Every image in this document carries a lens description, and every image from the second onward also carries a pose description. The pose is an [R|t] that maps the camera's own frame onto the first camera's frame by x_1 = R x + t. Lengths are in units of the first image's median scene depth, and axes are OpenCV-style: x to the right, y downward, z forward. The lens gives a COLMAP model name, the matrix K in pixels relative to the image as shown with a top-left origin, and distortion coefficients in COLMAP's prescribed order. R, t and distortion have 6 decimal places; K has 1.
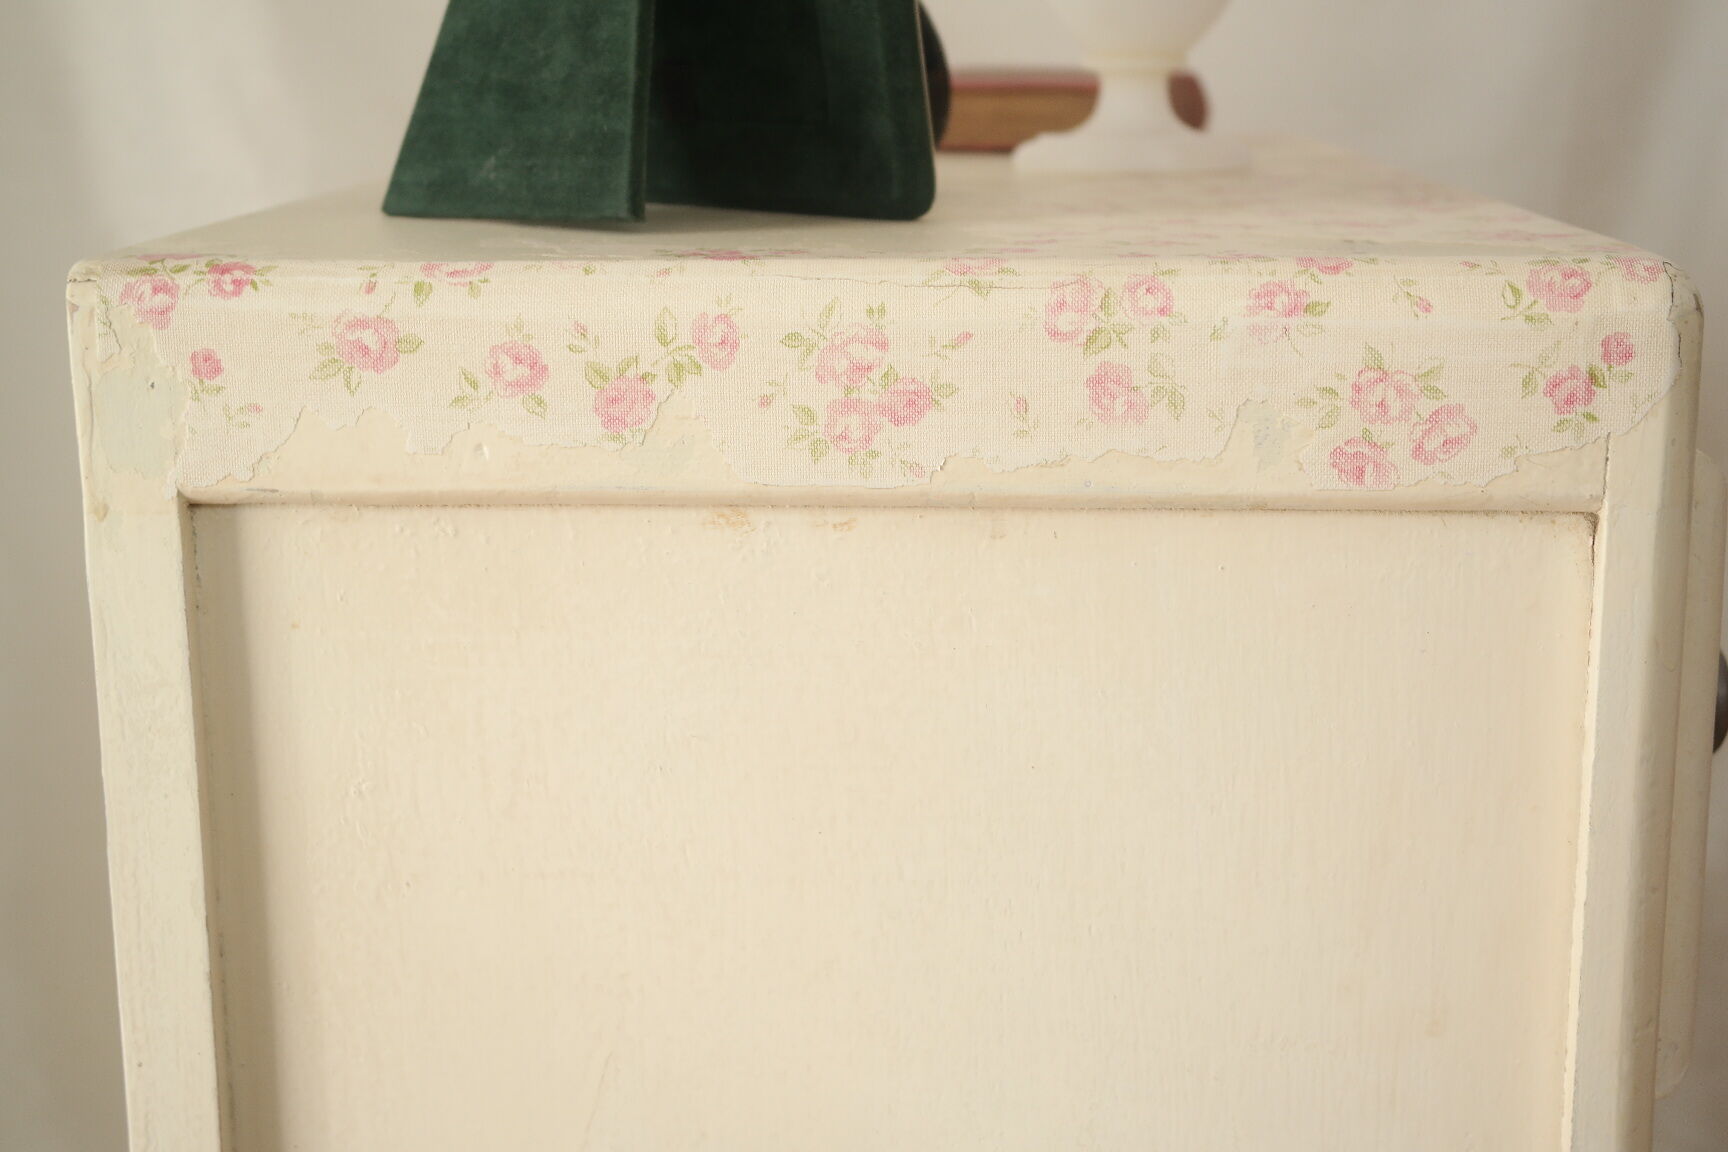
lens RADIAL K [[2554.0, 0, 863.0], [0, 2554.0, 575.8], [0, 0, 1]] dist [-0.012057, -0.009452]
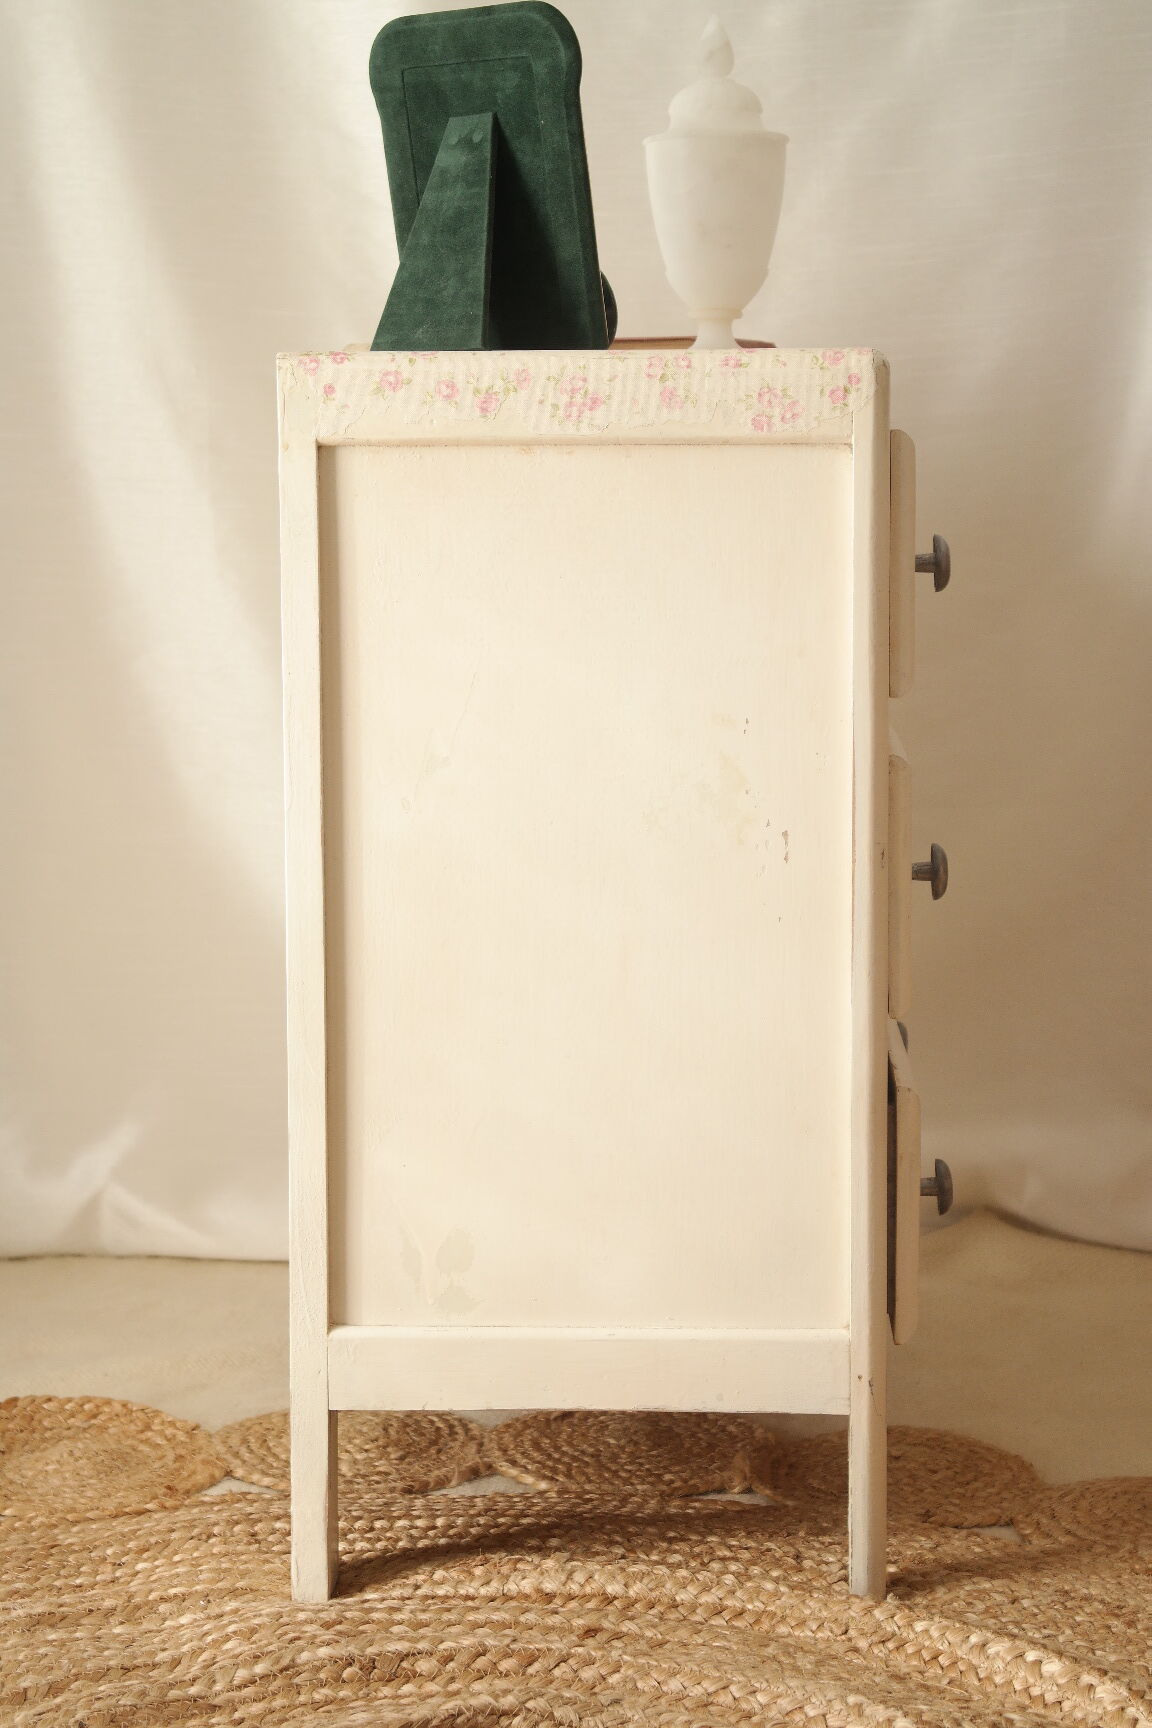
lens RADIAL K [[3177.7, 0, 579.5], [0, 3177.7, 860.7], [0, 0, 1]] dist [0.030828, -0.027408]
pose [[0.999993, 0.001458, 0.003383, -0.007807], [-0.001160, 0.996252, -0.086492, 0.689010], [-0.003496, 0.086488, 0.996247, -2.245963]]
